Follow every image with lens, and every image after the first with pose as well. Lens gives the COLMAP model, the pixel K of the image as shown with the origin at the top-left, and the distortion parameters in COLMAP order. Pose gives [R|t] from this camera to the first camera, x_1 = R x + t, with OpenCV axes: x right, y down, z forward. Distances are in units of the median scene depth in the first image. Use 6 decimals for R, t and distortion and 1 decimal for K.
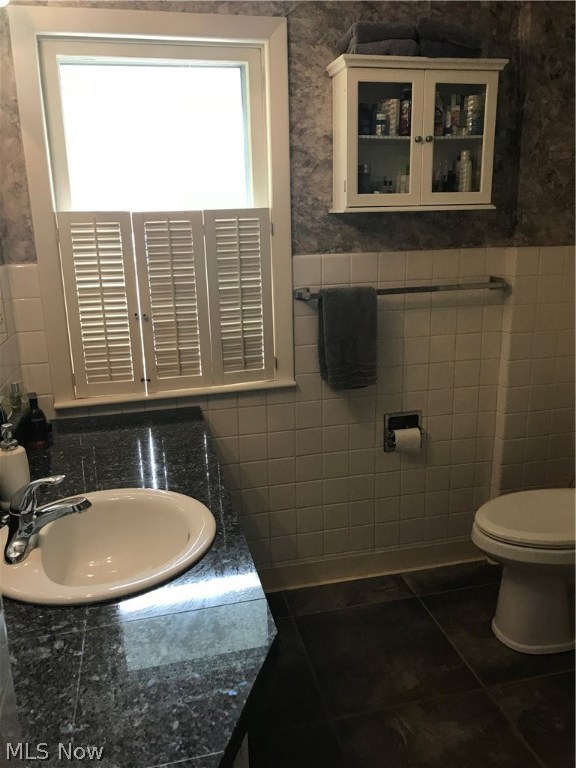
lens RADIAL K [[637.9, 0, 285.7], [0, 637.9, 377.9], [0, 0, 1]] dist [0.039854, -0.023894]
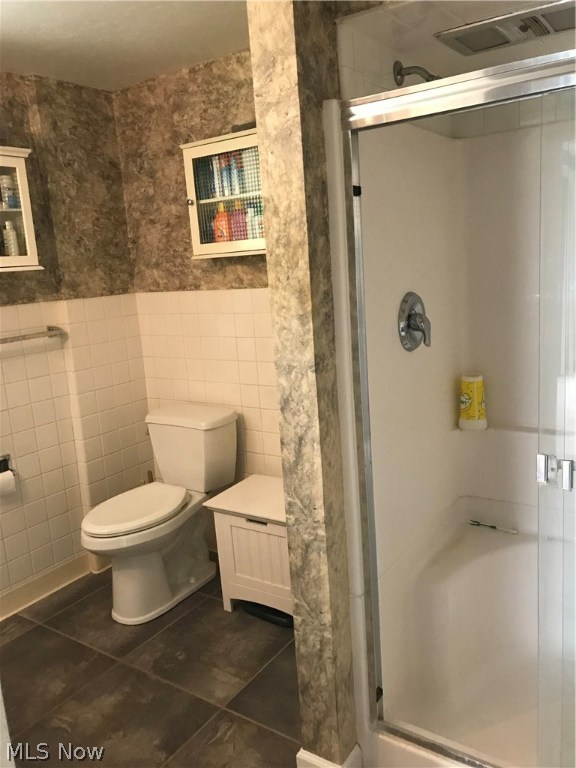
lens RADIAL K [[637.9, 0, 286.2], [0, 637.9, 384.6], [0, 0, 1]] dist [0.039854, -0.023894]
pose [[0.744030, -0.157875, 0.649227, -0.139569], [0.207991, 0.978131, -0.000507, 0.038124], [-0.634948, 0.135410, 0.760595, -0.155005]]
